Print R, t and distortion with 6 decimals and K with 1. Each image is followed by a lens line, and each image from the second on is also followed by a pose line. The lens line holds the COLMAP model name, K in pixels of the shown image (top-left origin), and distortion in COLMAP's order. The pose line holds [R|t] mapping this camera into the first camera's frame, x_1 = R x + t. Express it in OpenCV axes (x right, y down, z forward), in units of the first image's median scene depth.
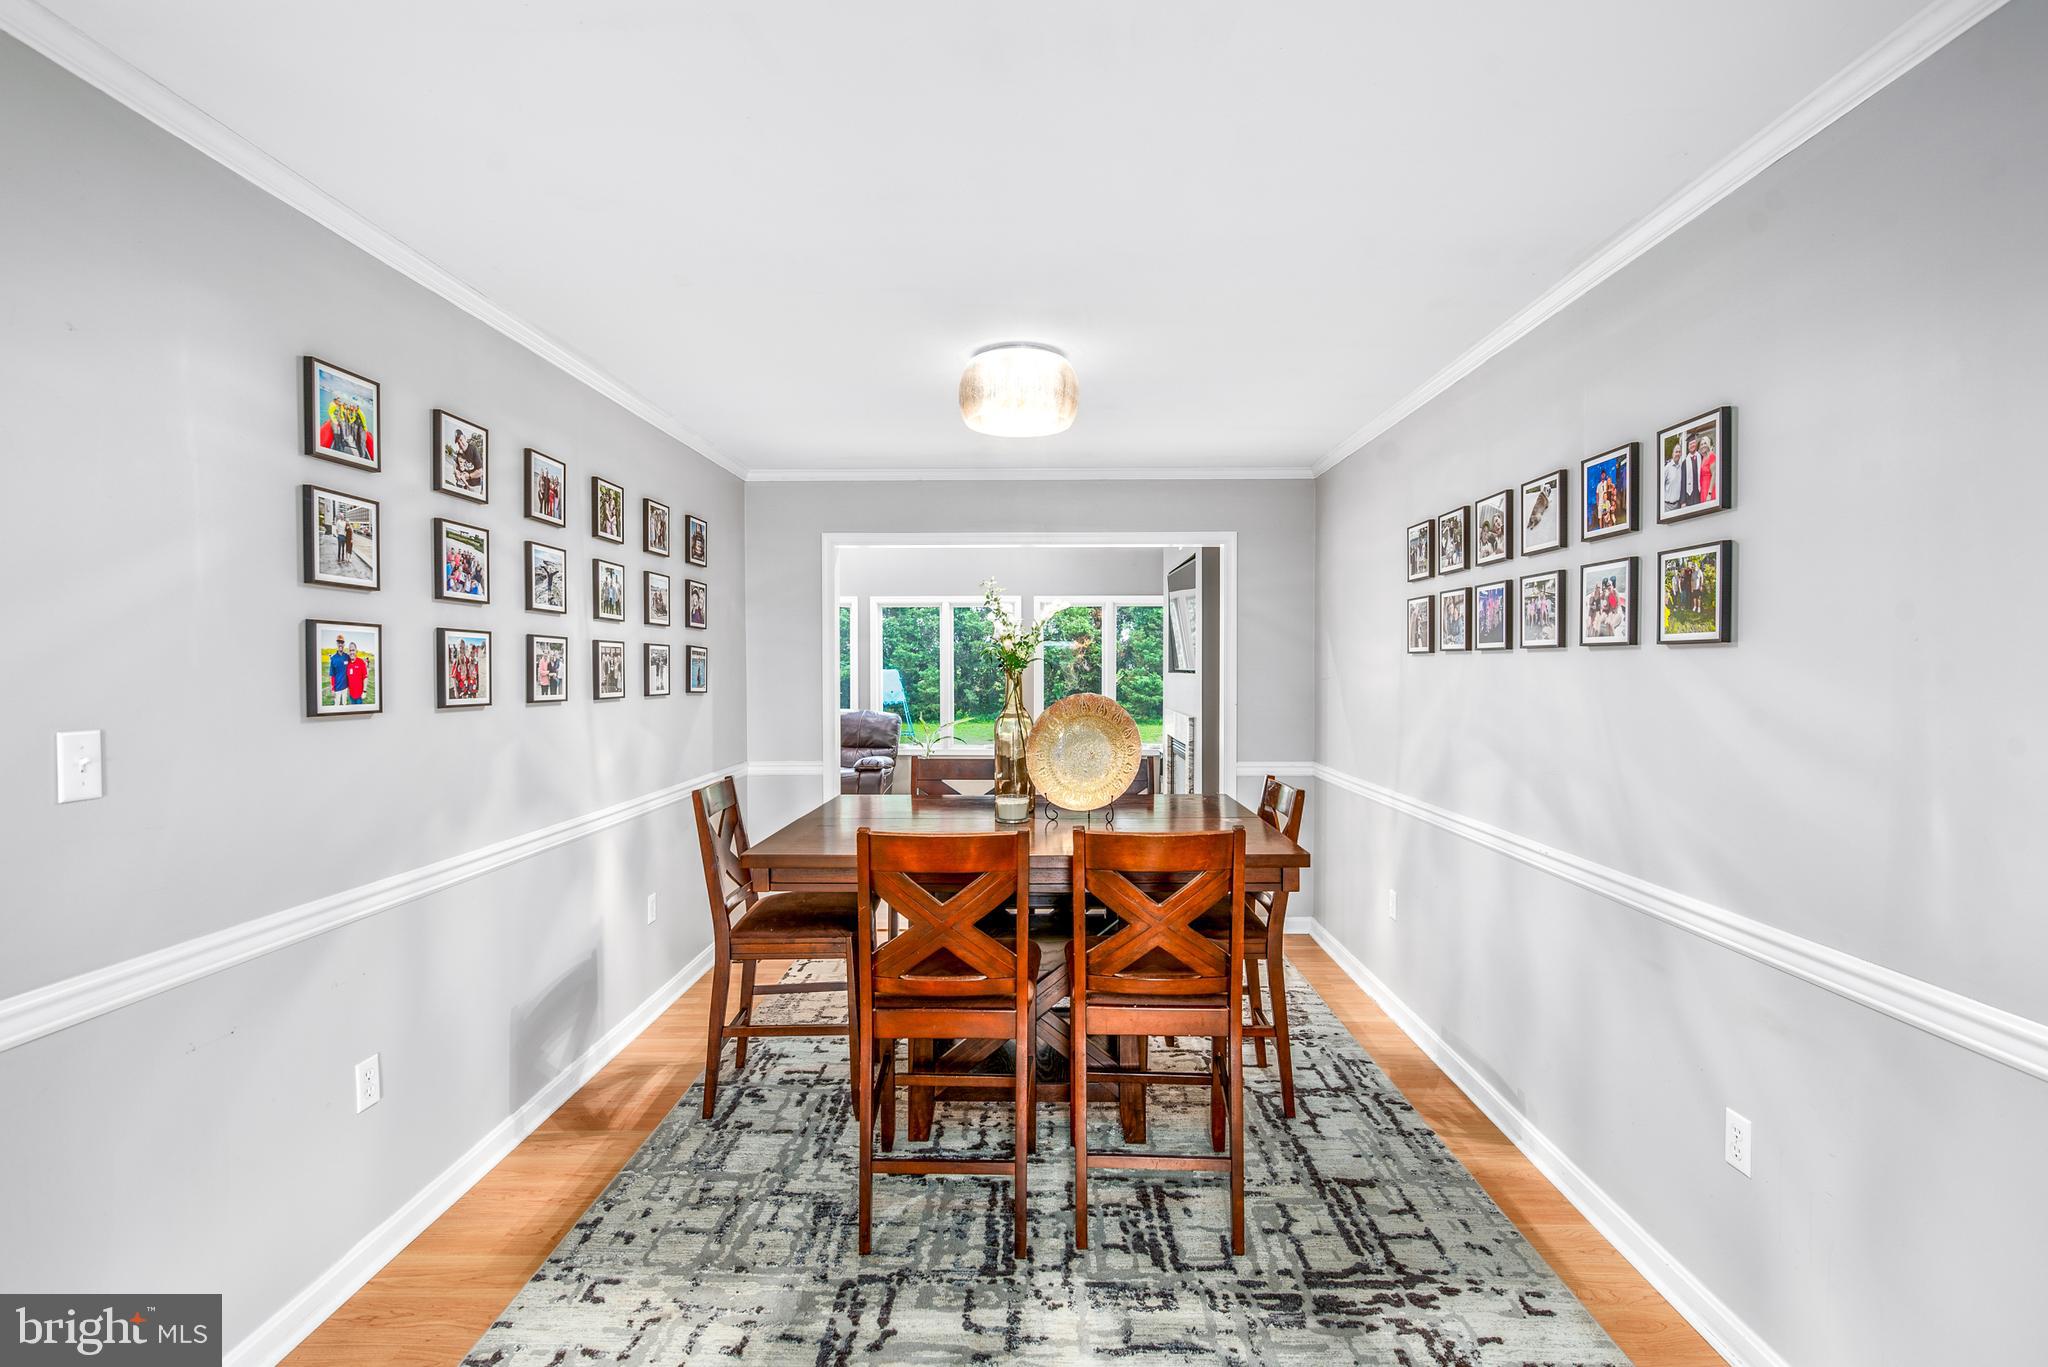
lens RADIAL K [[847.4, 0, 1023.2], [0, 847.4, 664.0], [0, 0, 1]] dist [-0.001321, -0.000167]
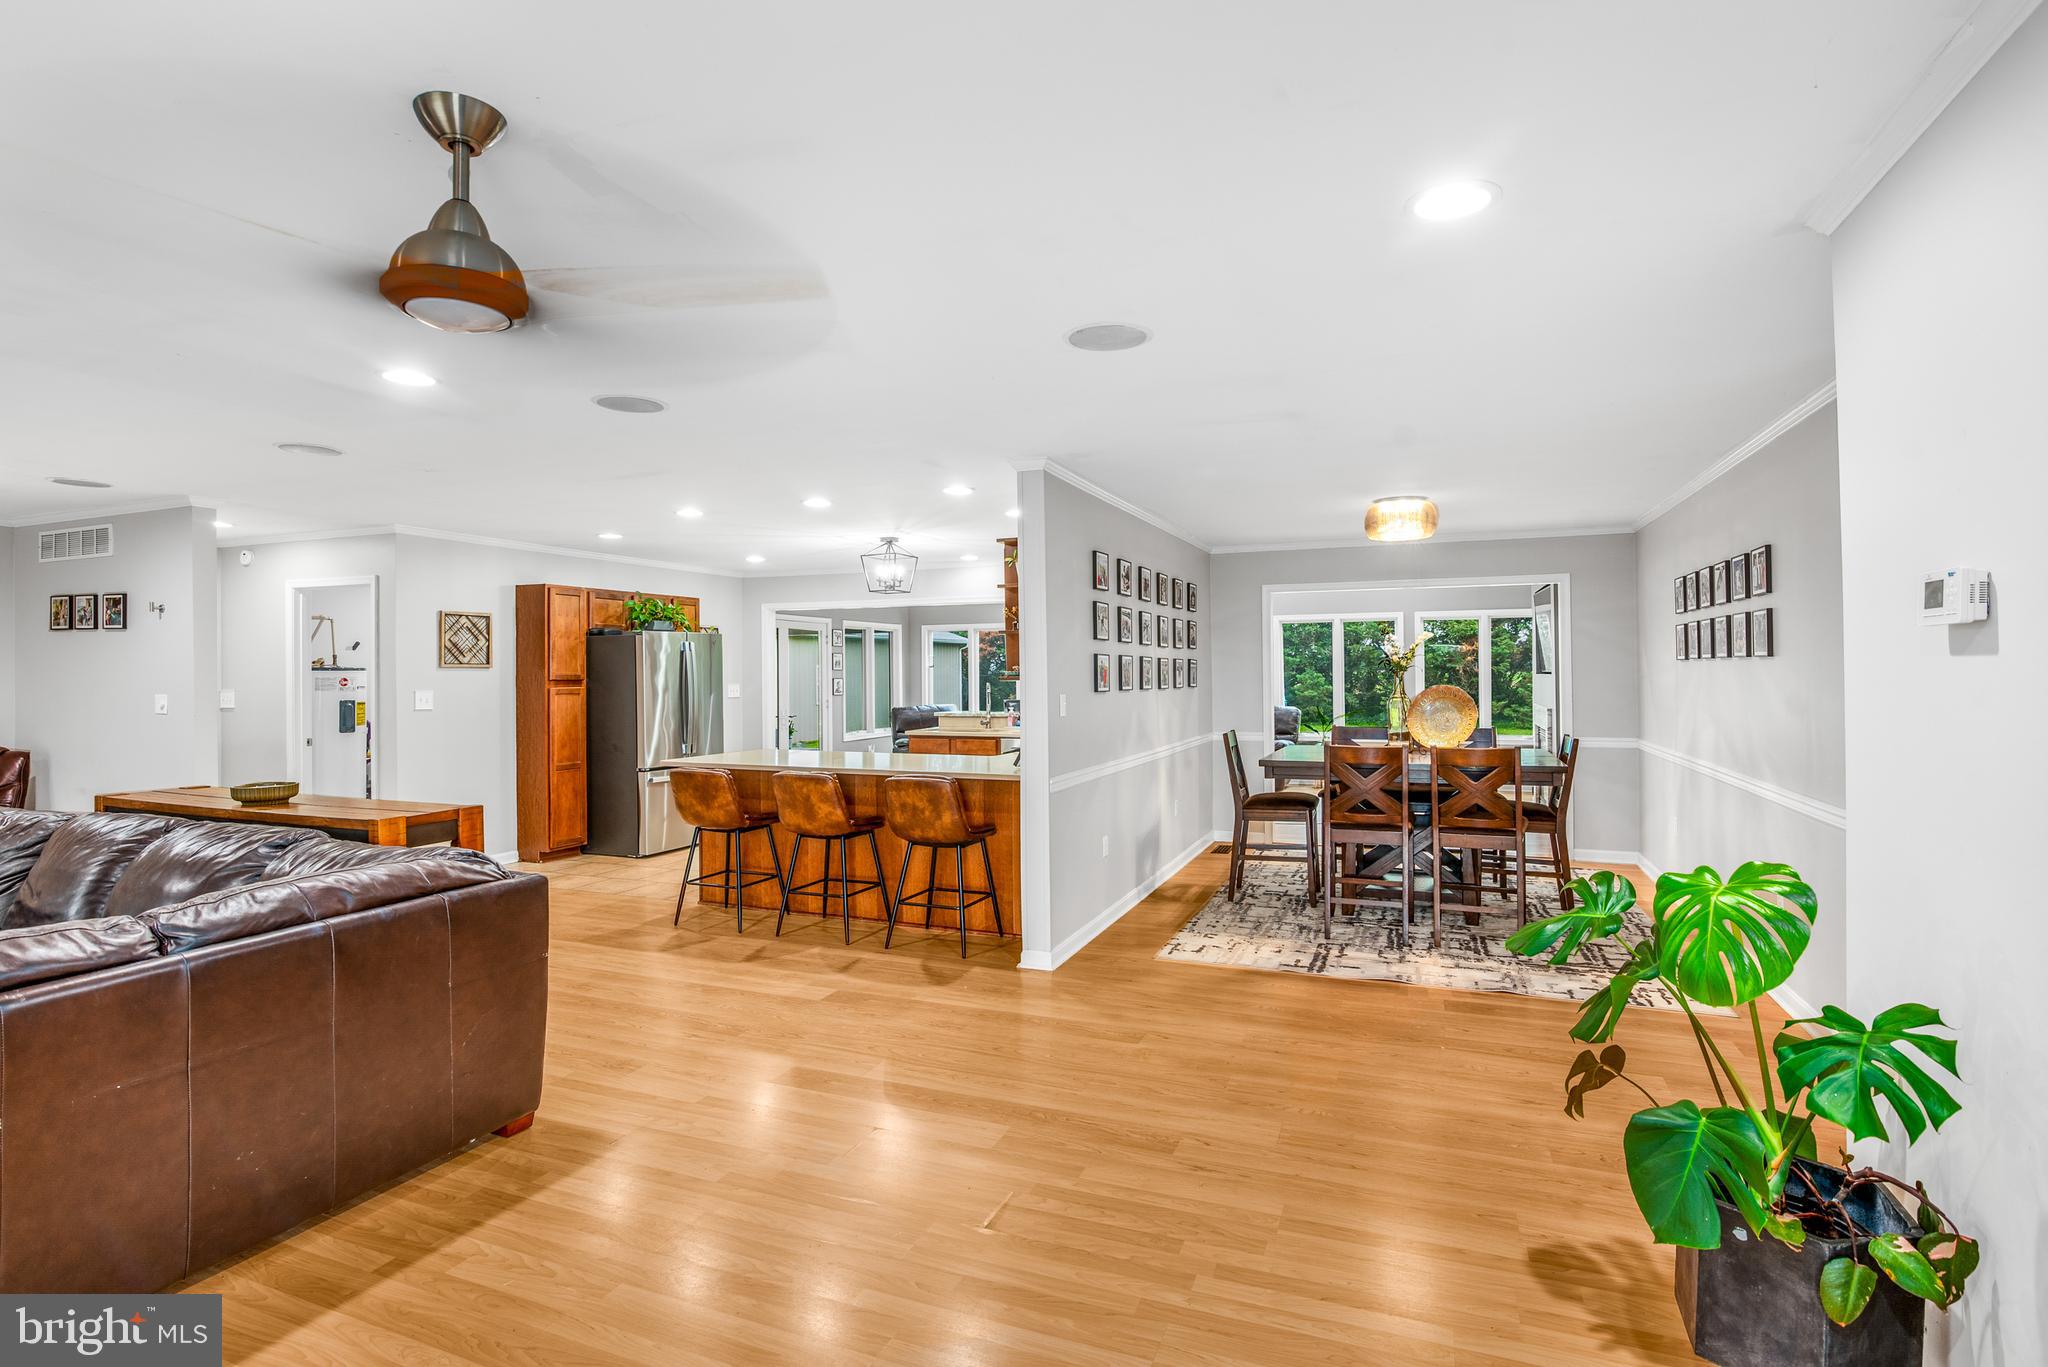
lens RADIAL K [[847.4, 0, 1023.2], [0, 847.4, 664.0], [0, 0, 1]] dist [-0.001321, -0.000167]
pose [[0.910793, -0.009841, -0.412746, 0.005510], [0.007797, 0.999948, -0.006635, -0.004353], [0.412789, 0.002825, 0.910822, -0.971293]]
